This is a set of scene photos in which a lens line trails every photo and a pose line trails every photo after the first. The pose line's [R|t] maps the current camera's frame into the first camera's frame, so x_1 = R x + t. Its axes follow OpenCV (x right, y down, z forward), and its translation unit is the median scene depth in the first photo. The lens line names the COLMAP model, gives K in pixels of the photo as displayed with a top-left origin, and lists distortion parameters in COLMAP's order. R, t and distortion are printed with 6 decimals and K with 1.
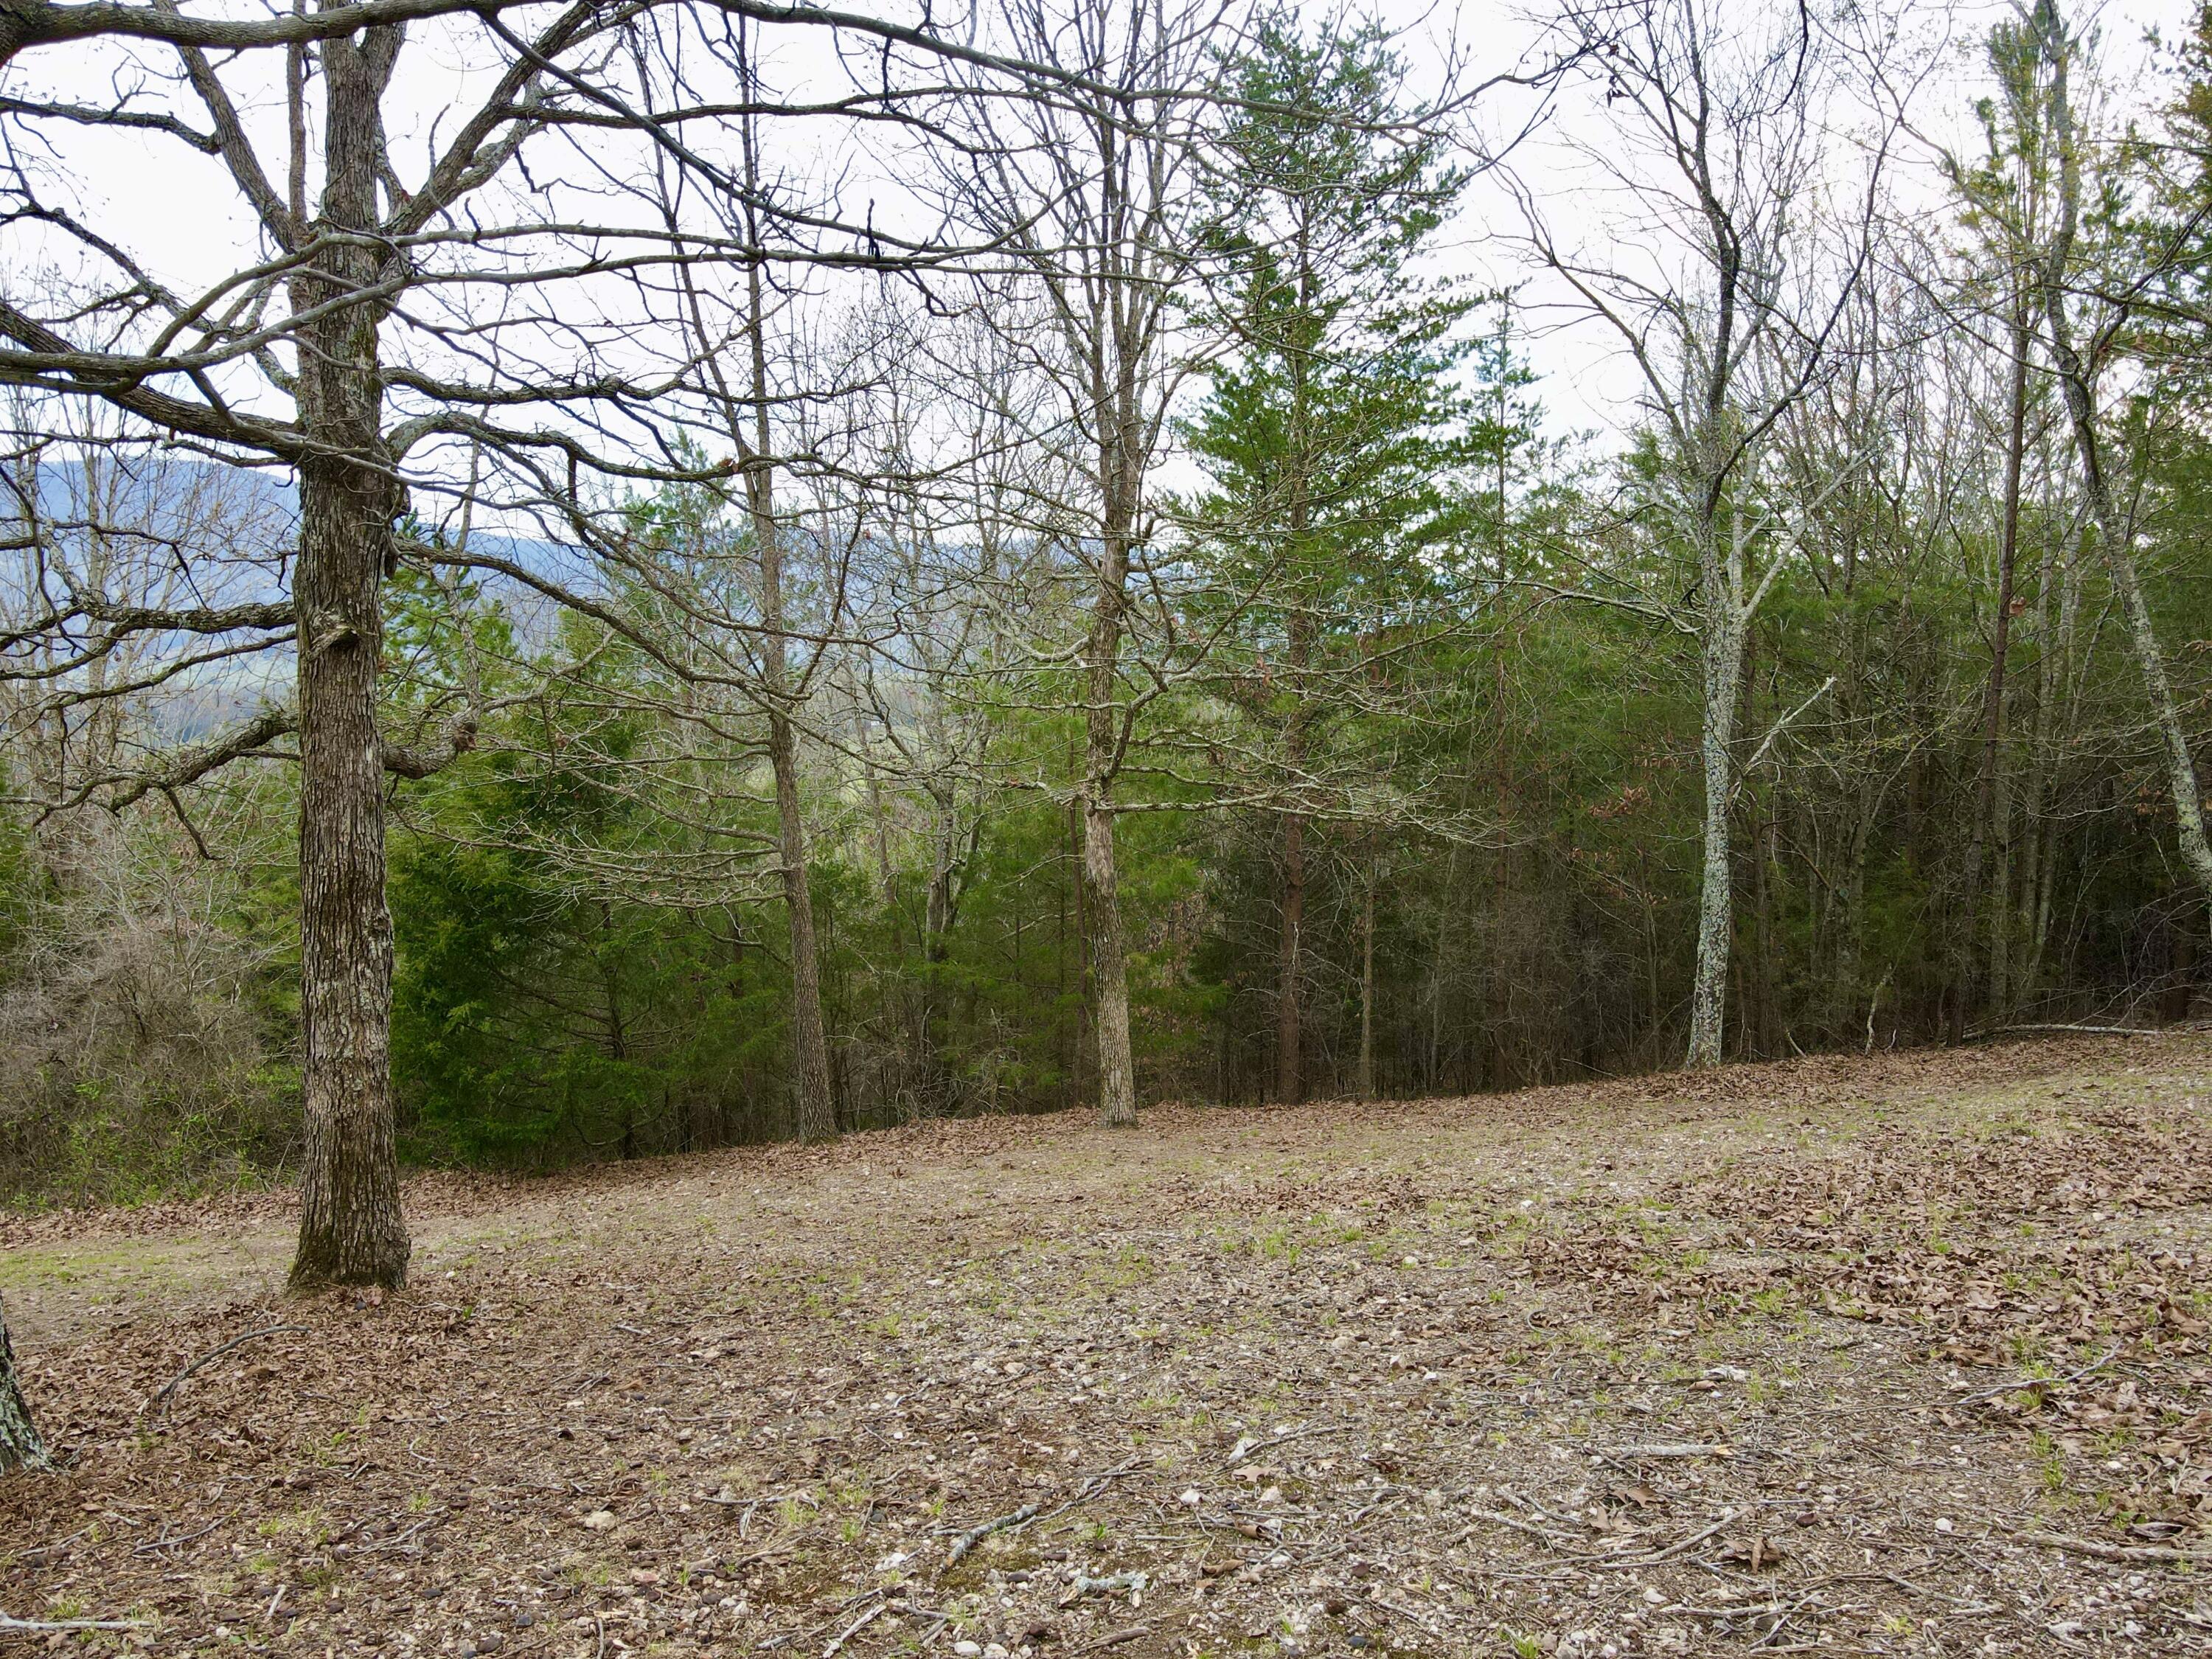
lens RADIAL K [[1624.4, 0, 1112.9], [0, 1624.4, 832.4], [0, 0, 1]] dist [0.001024, 0.026252]
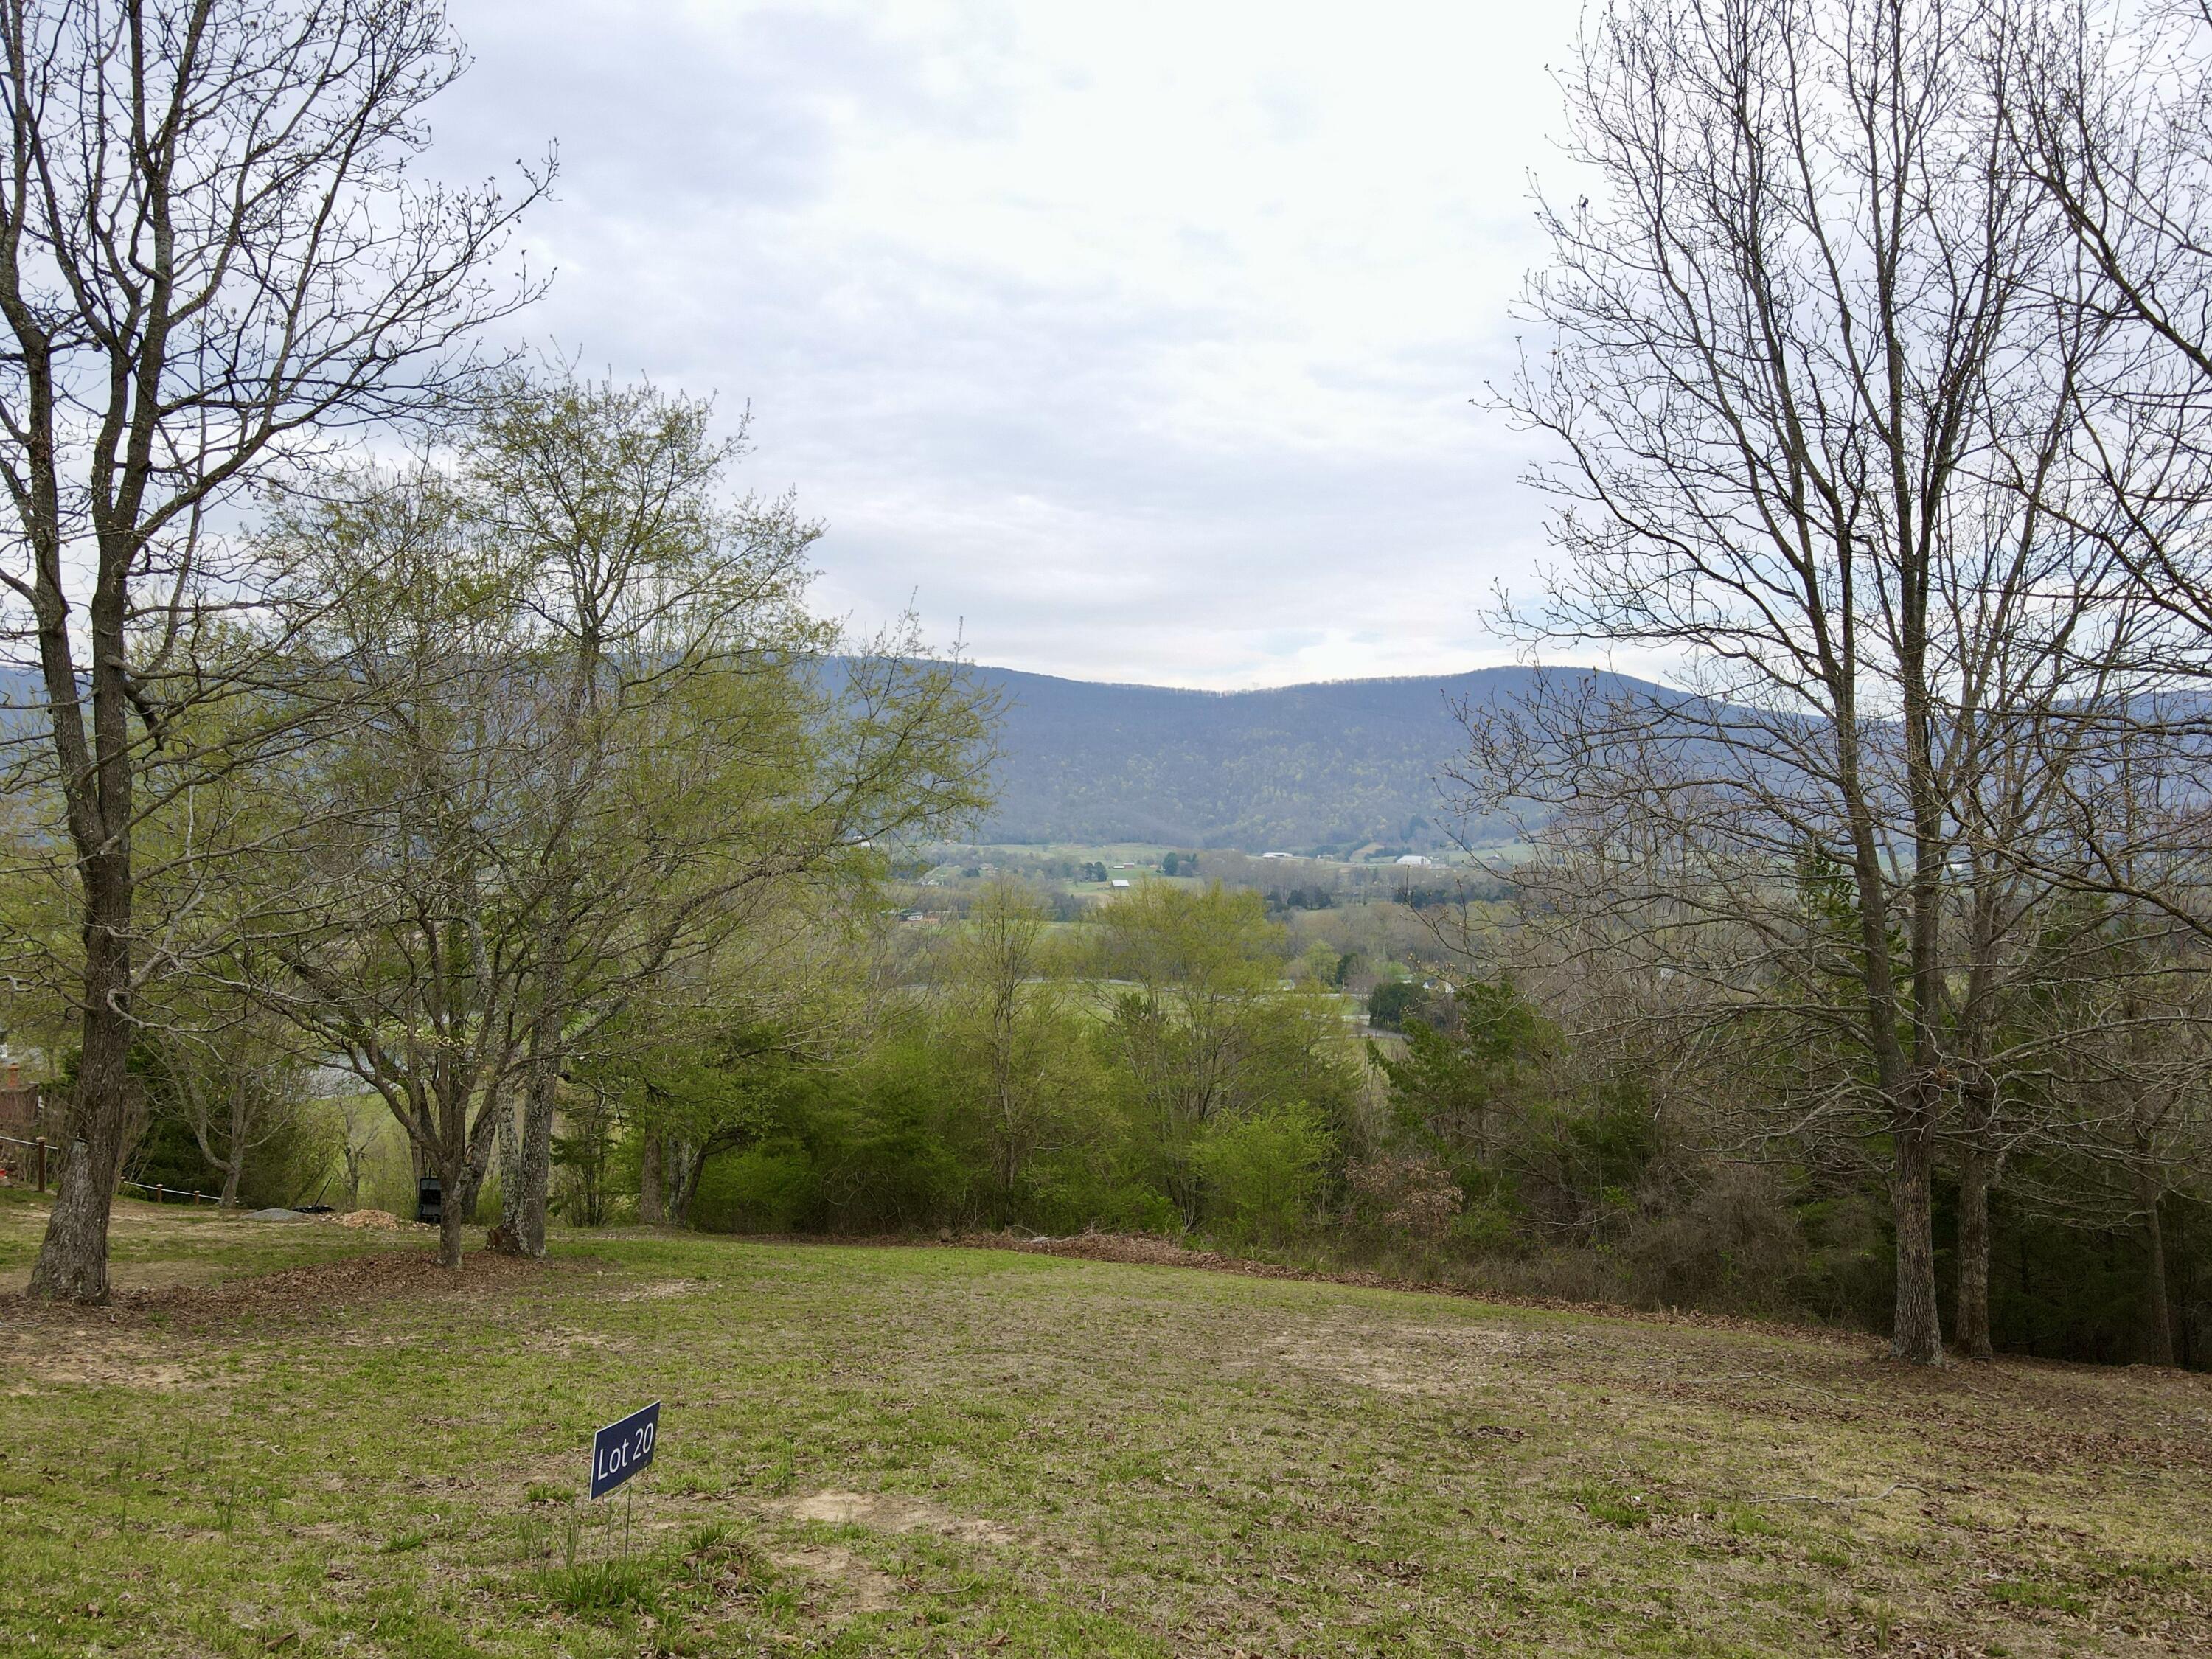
lens RADIAL K [[1624.4, 0, 1110.8], [0, 1624.4, 824.0], [0, 0, 1]] dist [0.001024, 0.026252]
pose [[0.716449, -0.005190, -0.697620, 0.249479], [-0.076172, 0.993412, -0.085619, -0.161432], [0.693469, 0.114481, 0.711333, -1.158754]]
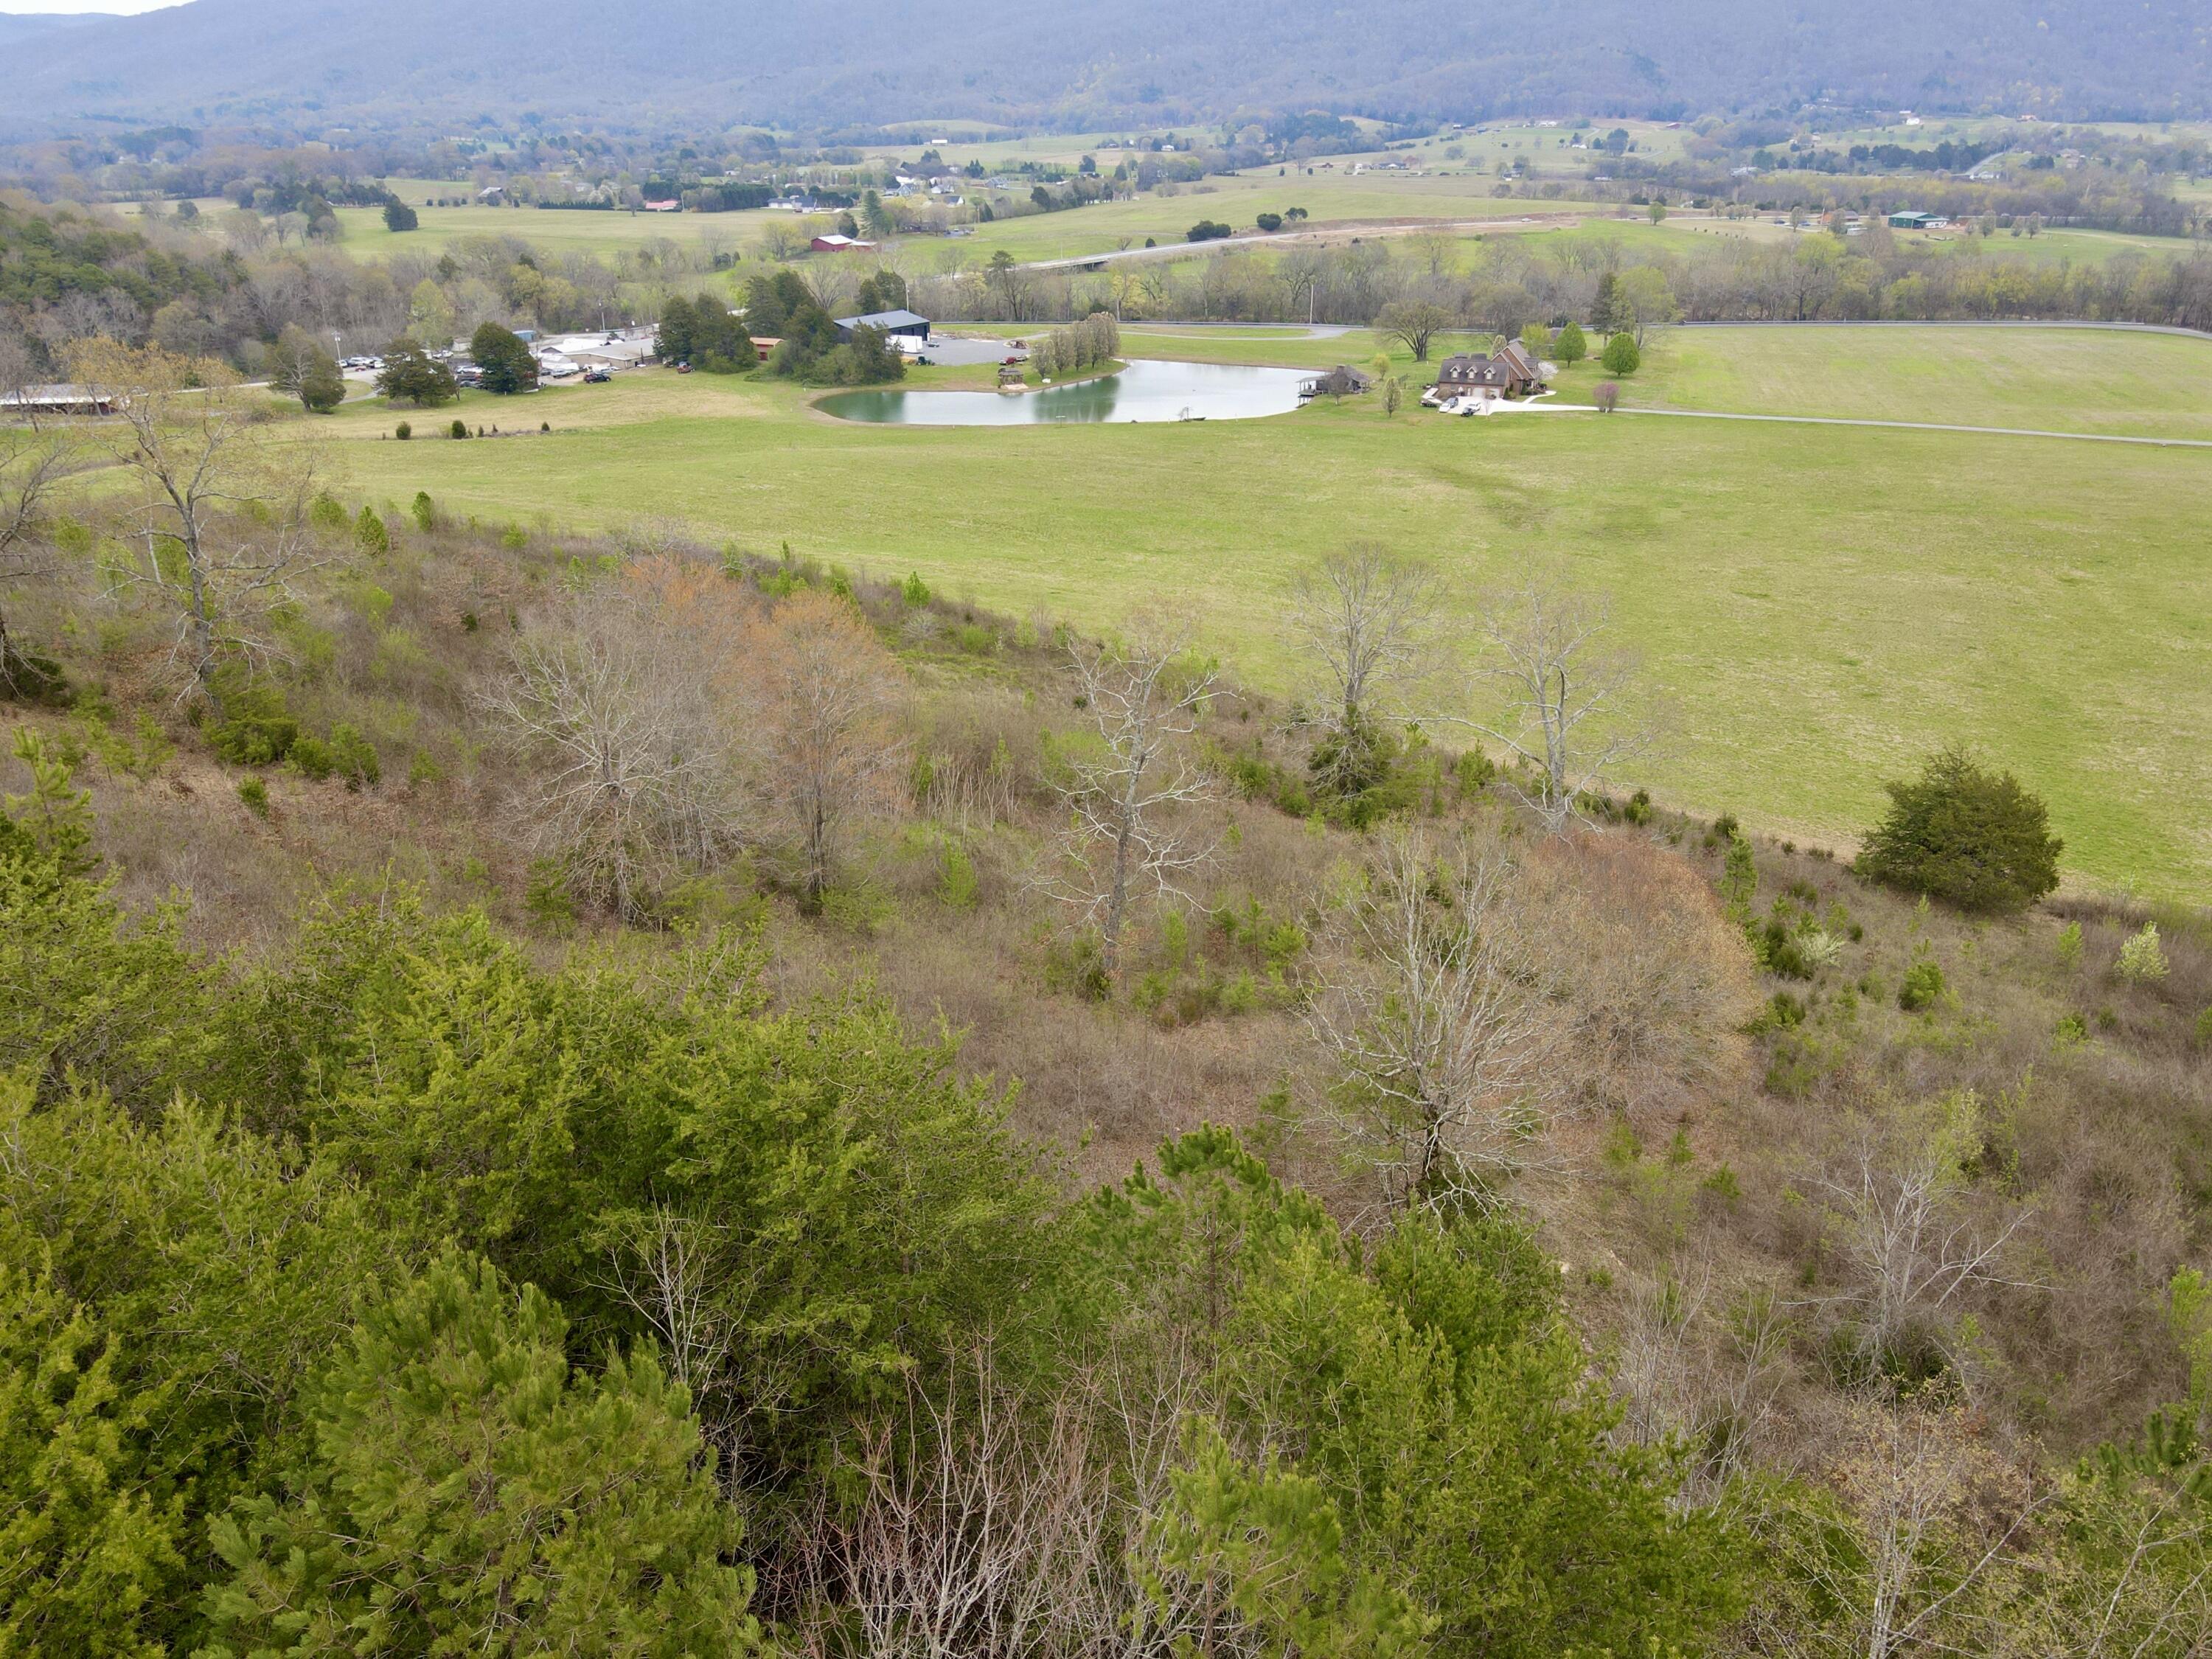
lens RADIAL K [[1624.4, 0, 1107.3], [0, 1624.4, 827.5], [0, 0, 1]] dist [0.001024, 0.026252]
pose [[0.214538, 0.392489, -0.894385, -2.391026], [-0.105586, 0.919661, 0.378254, -0.741160], [0.970992, 0.013285, 0.238744, 2.735303]]
